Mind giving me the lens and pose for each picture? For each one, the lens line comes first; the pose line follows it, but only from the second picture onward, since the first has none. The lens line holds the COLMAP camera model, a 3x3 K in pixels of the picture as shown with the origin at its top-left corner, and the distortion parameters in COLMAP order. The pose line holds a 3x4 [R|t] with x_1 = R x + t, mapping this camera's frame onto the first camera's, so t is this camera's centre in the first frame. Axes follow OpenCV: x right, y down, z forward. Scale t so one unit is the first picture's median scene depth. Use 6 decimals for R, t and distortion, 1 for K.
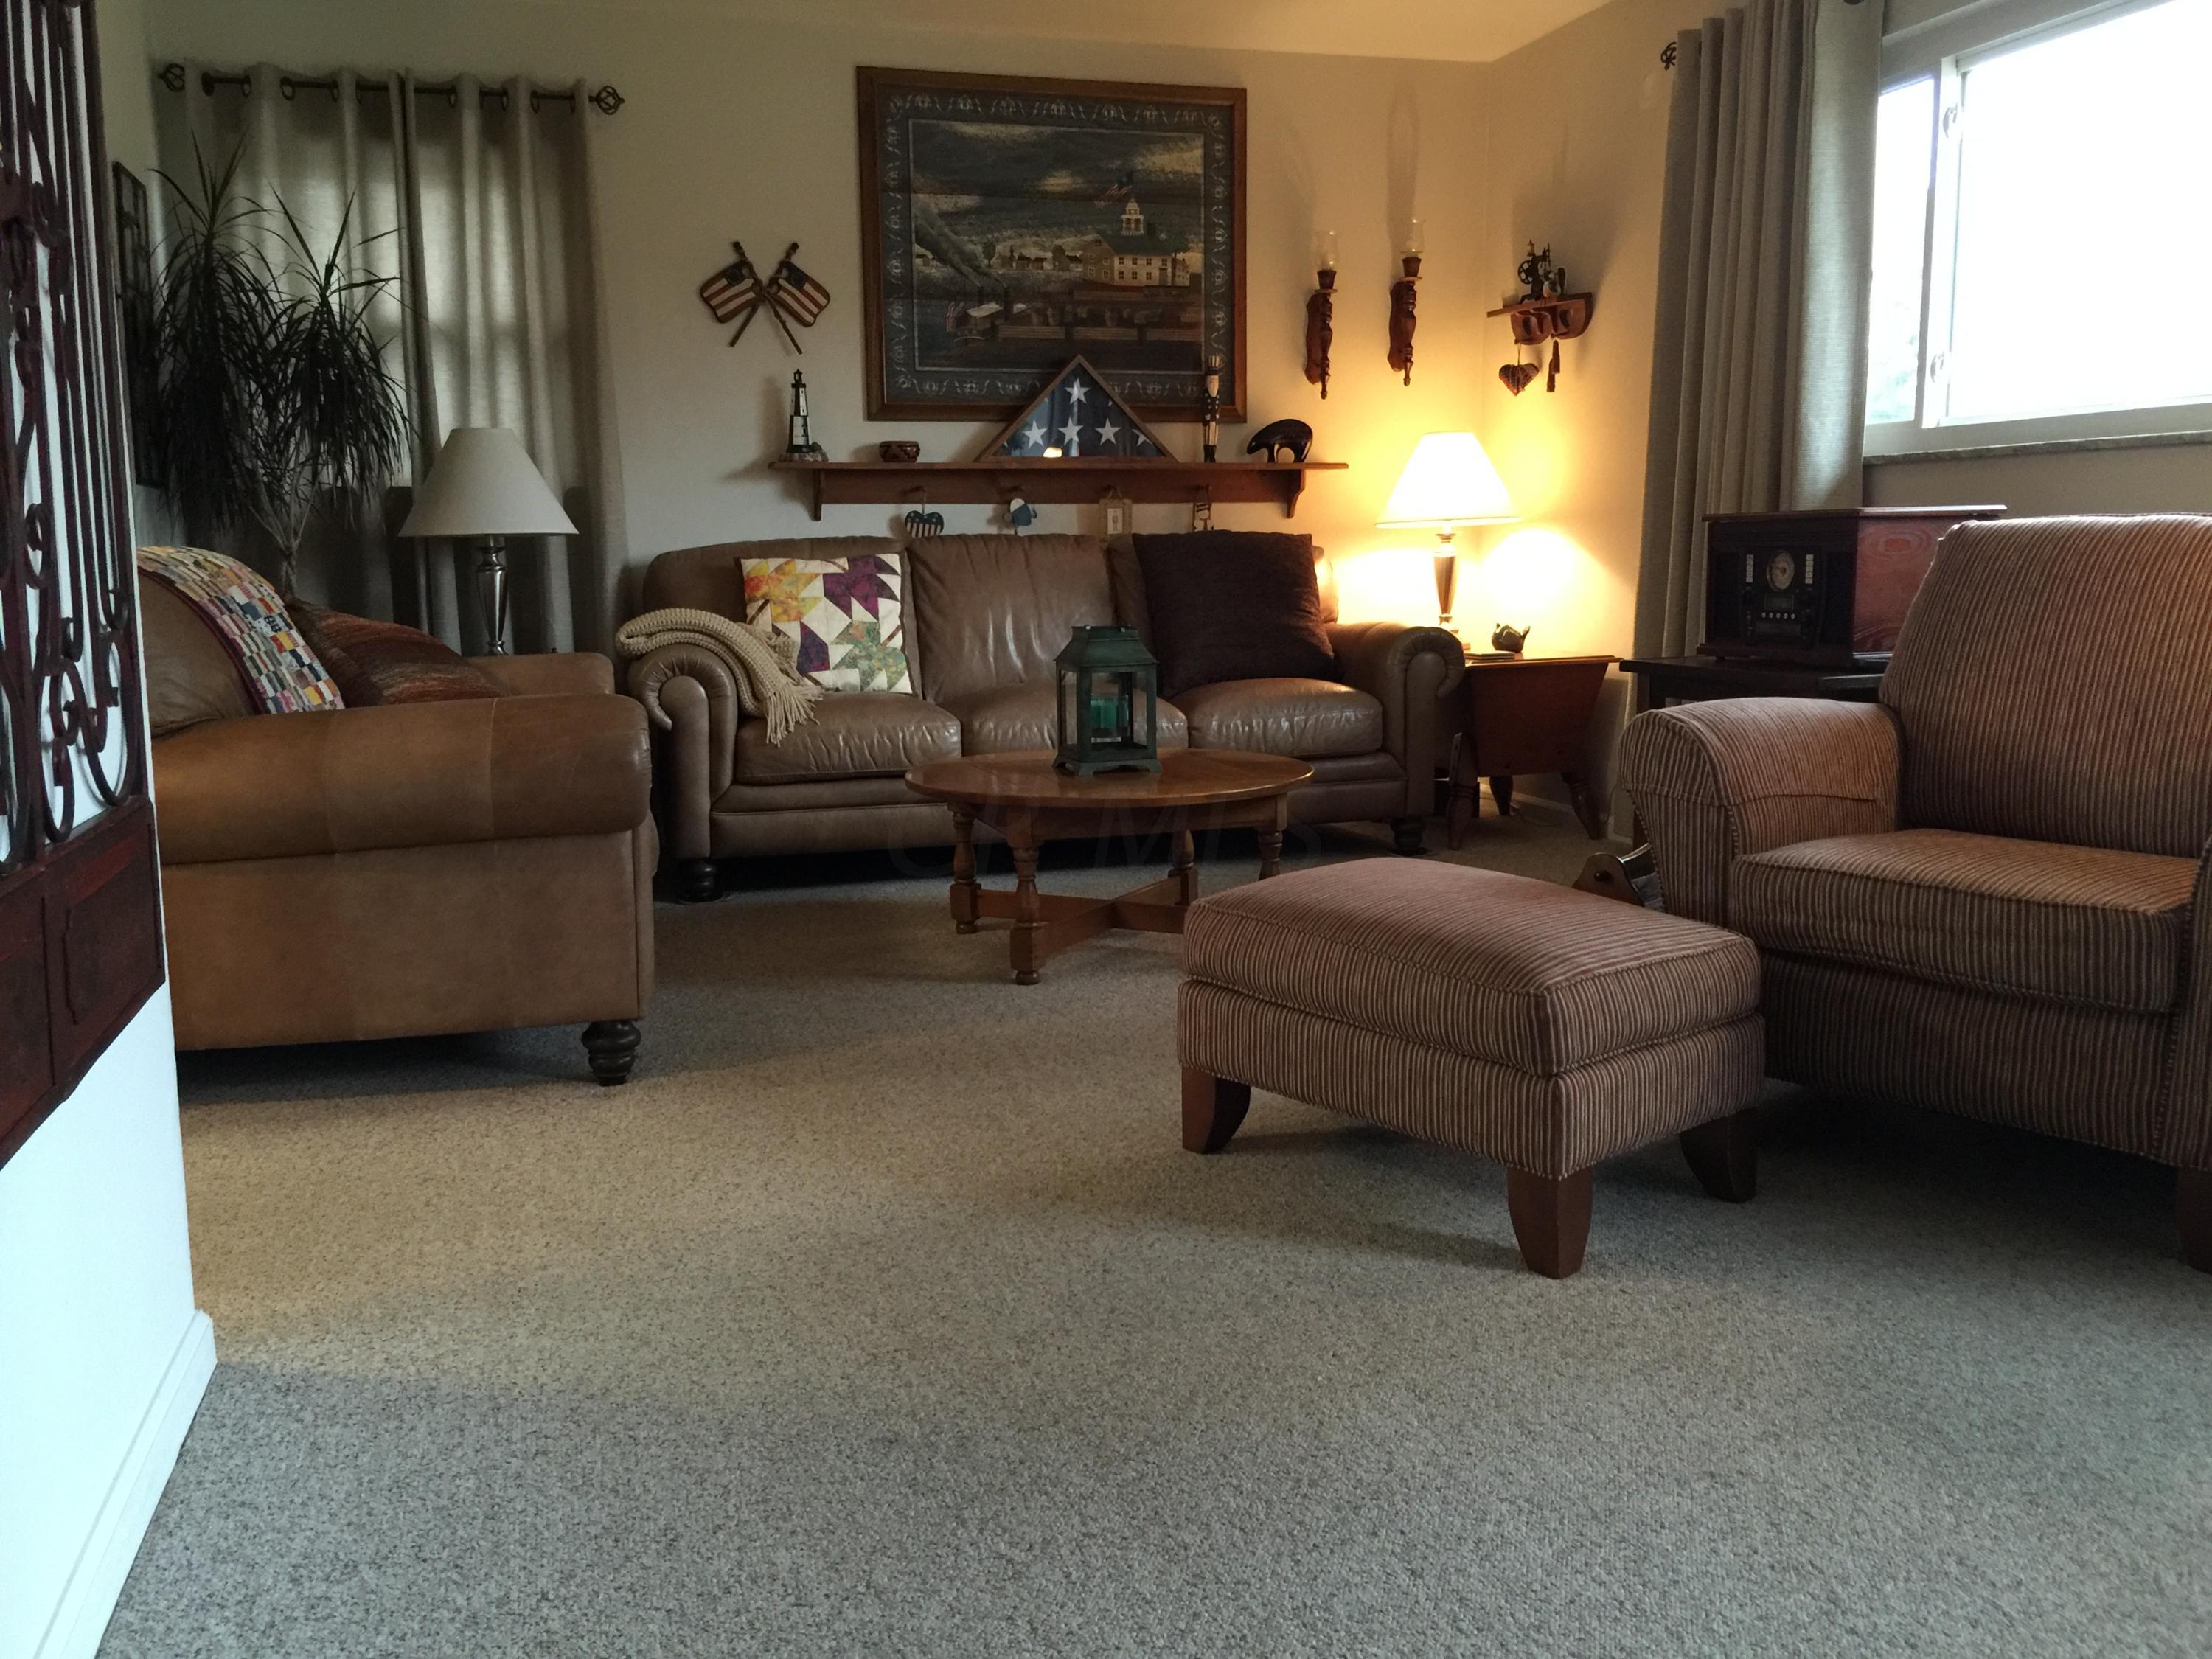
lens RADIAL K [[1871.6, 0, 1105.5], [0, 1871.6, 810.7], [0, 0, 1]] dist [0.080795, -0.129593]
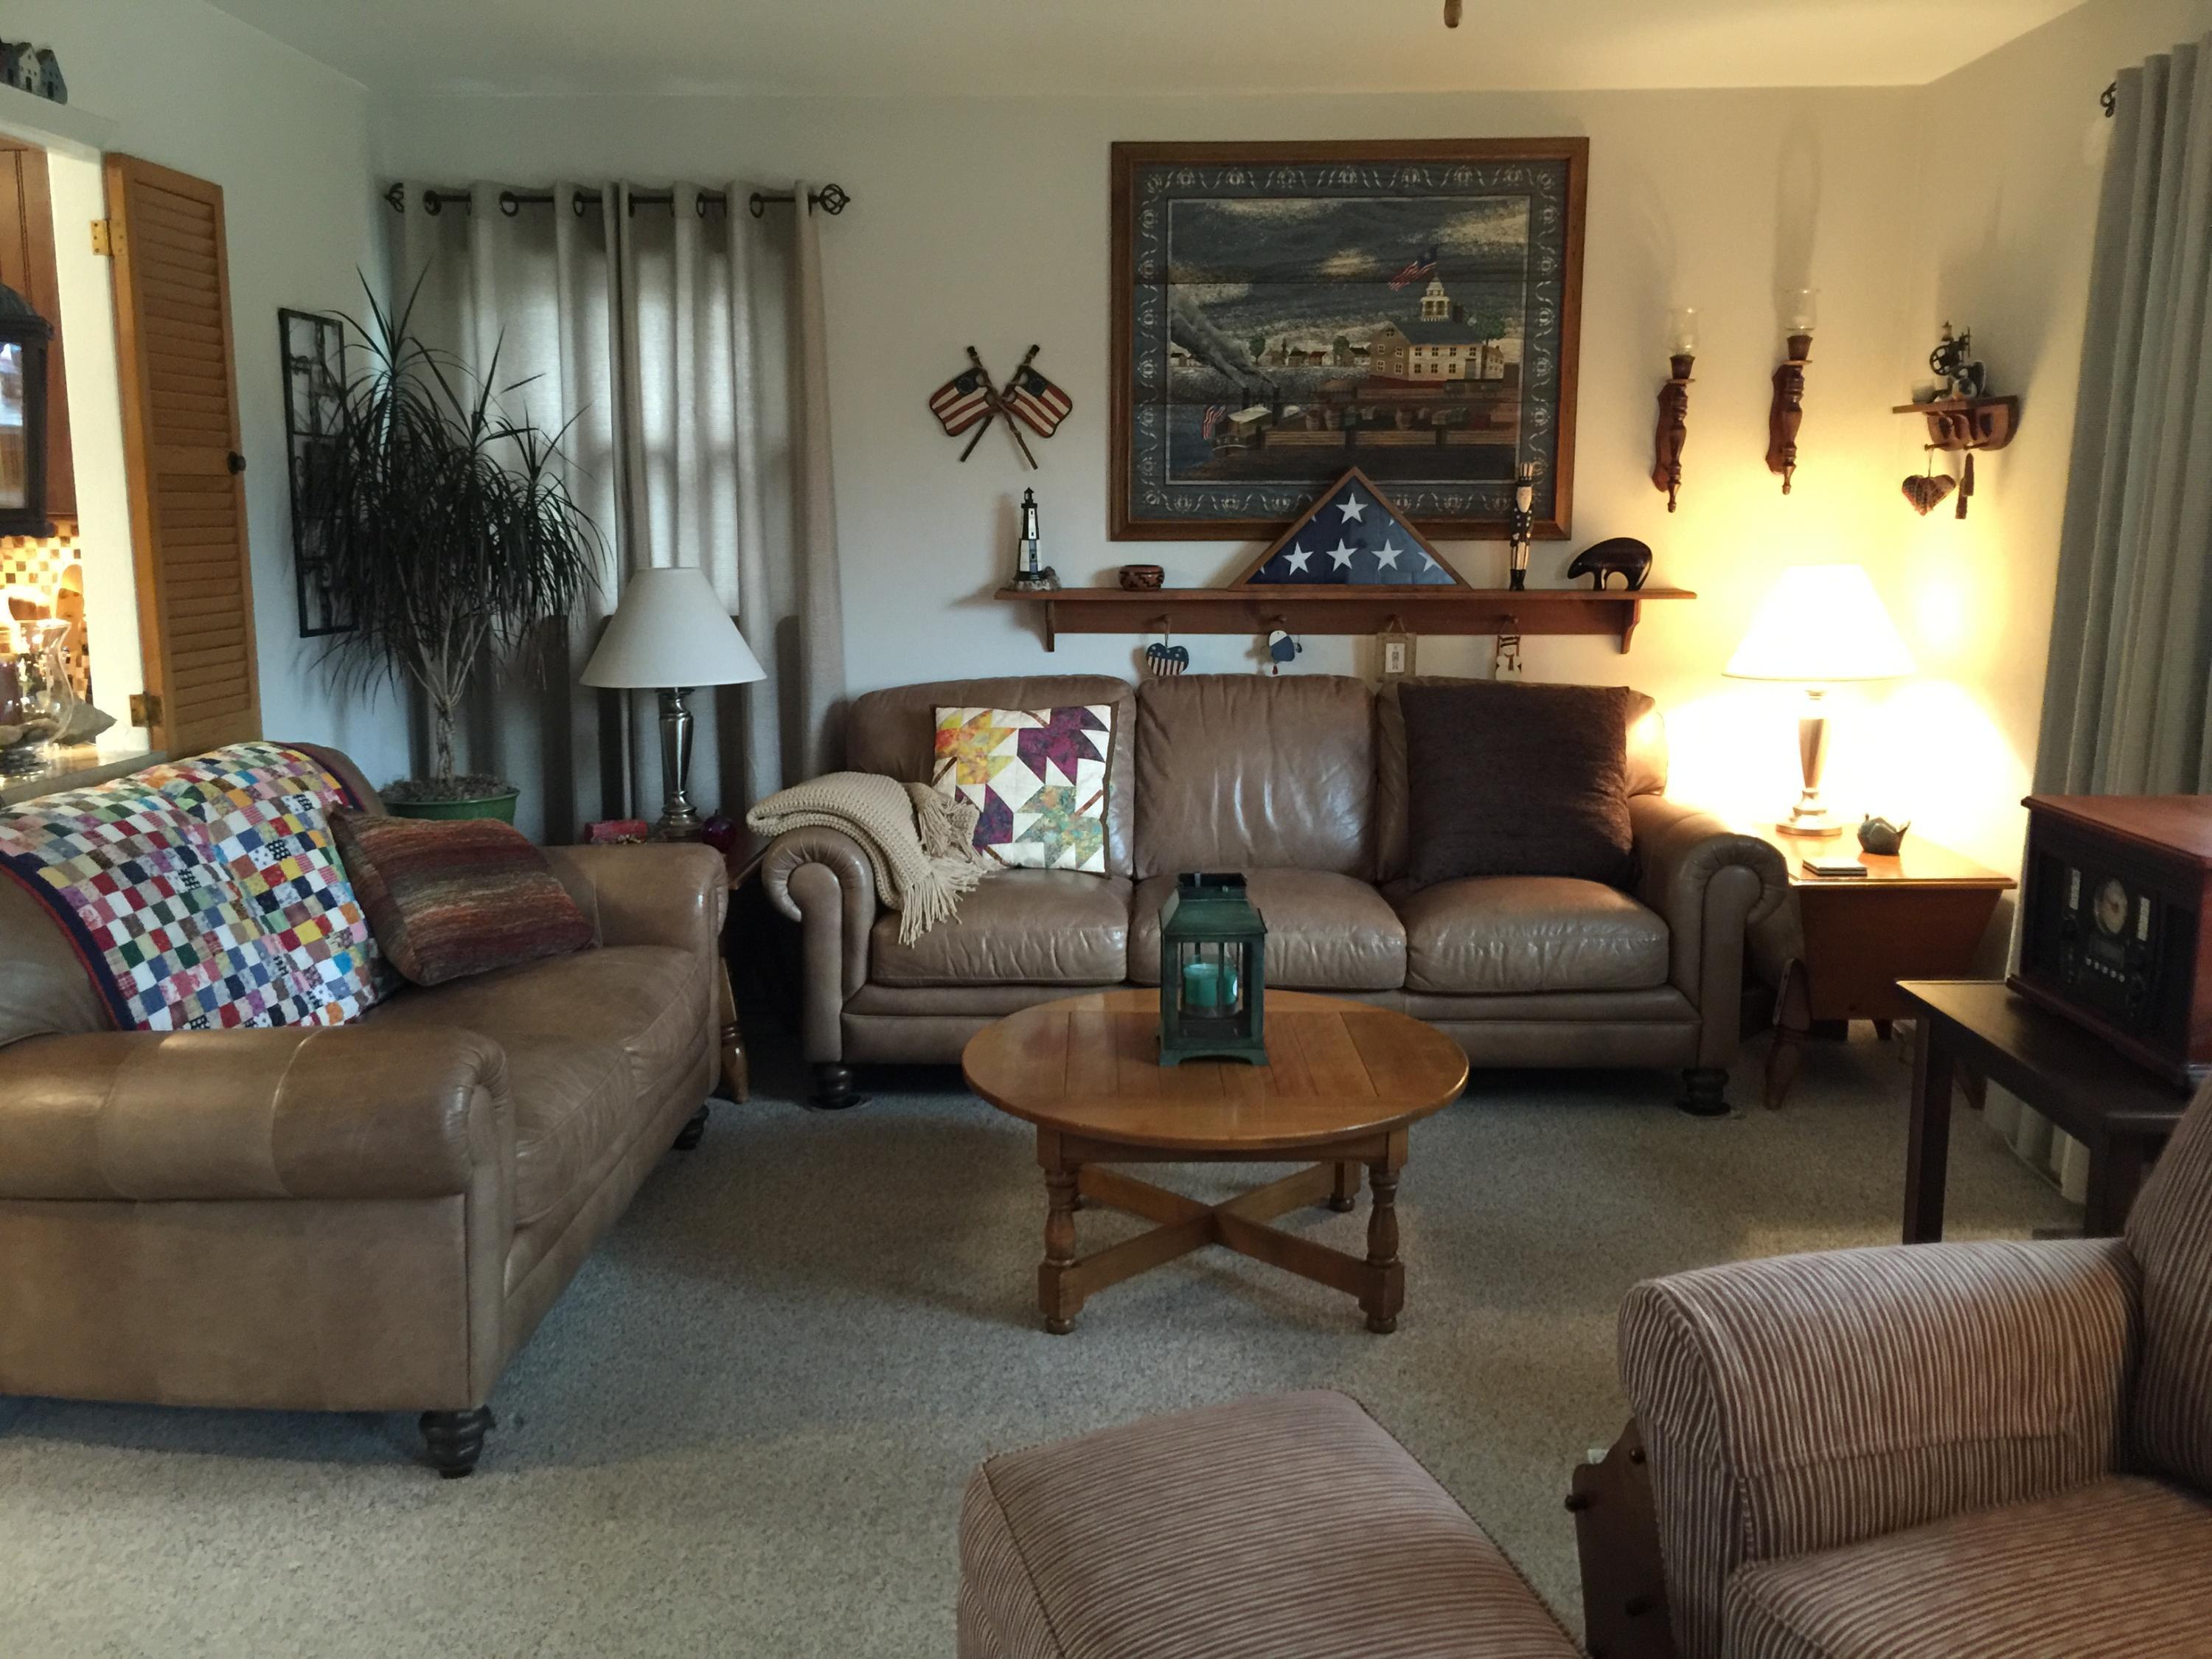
lens RADIAL K [[1871.6, 0, 1112.5], [0, 1871.6, 798.5], [0, 0, 1]] dist [0.080795, -0.129593]
pose [[0.952520, 0.061053, -0.298291, 0.149596], [-0.054479, 0.998055, 0.030314, -0.117029], [0.299561, -0.012624, 0.953994, 0.161517]]
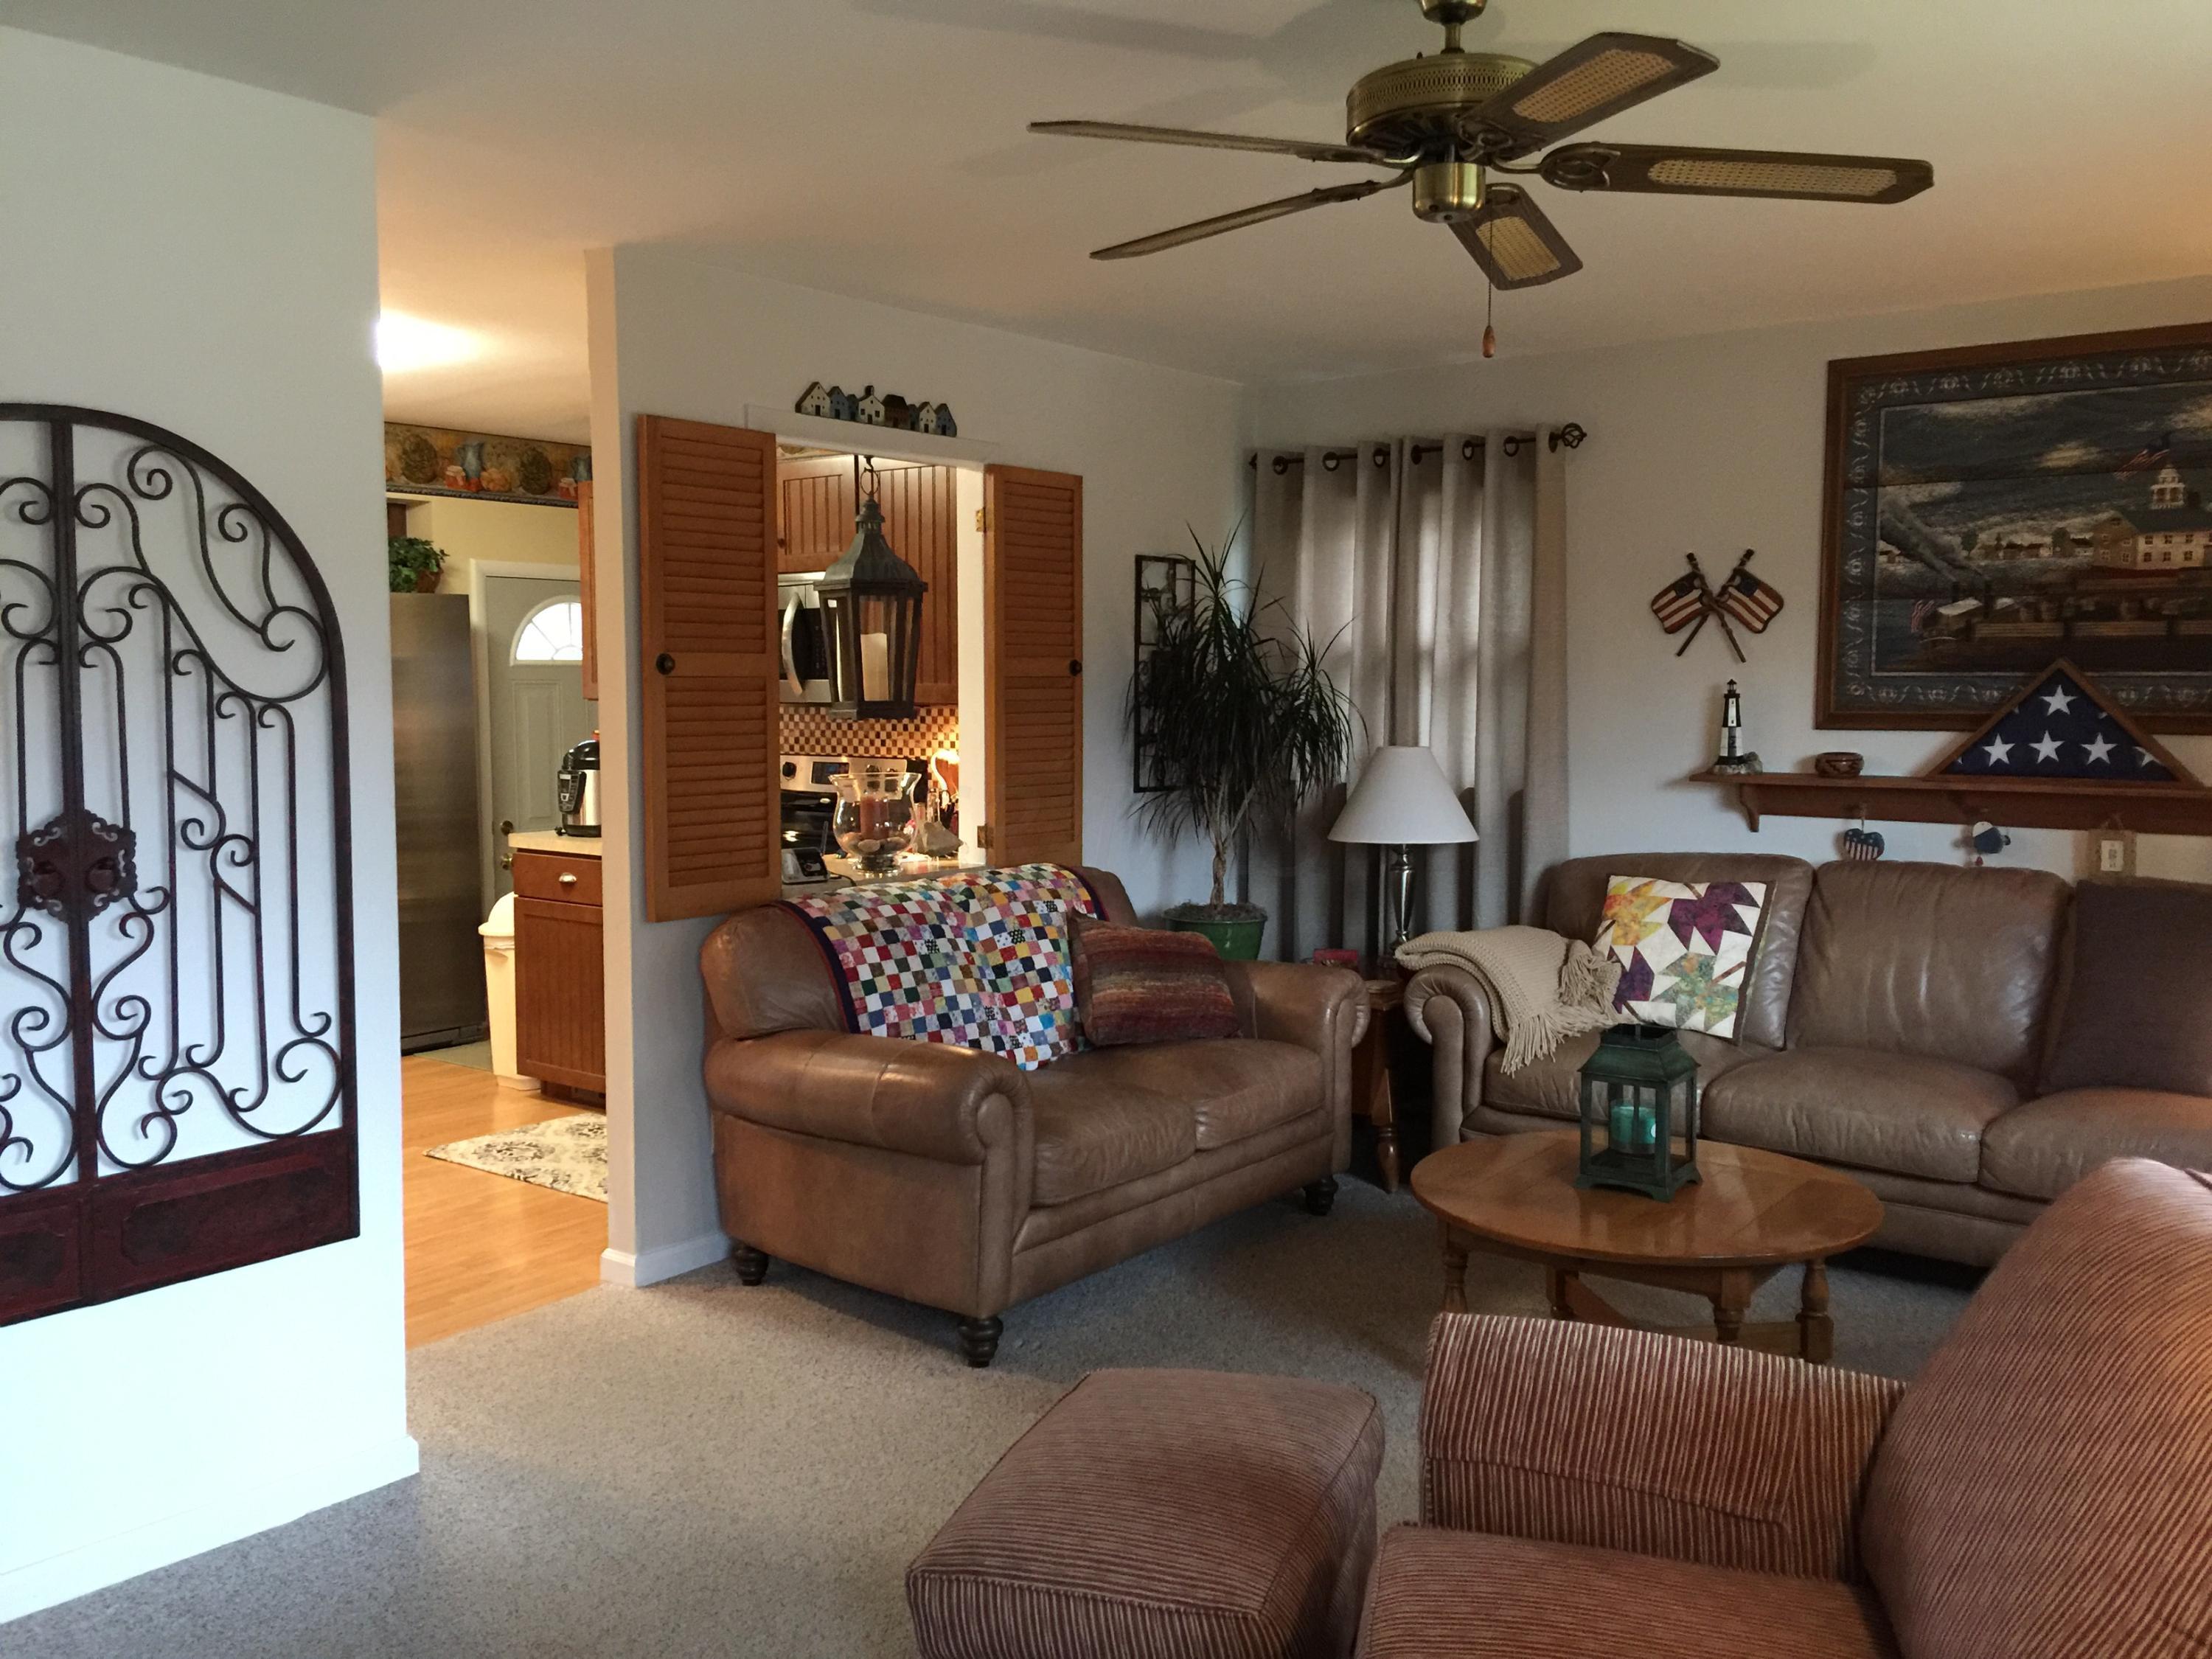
lens RADIAL K [[1871.6, 0, 1103.8], [0, 1871.6, 814.5], [0, 0, 1]] dist [0.080795, -0.129593]
pose [[0.580081, 0.073397, -0.811245, 0.442121], [-0.118733, 0.992914, 0.004934, -0.132984], [0.805859, 0.093459, 0.584686, 0.181915]]
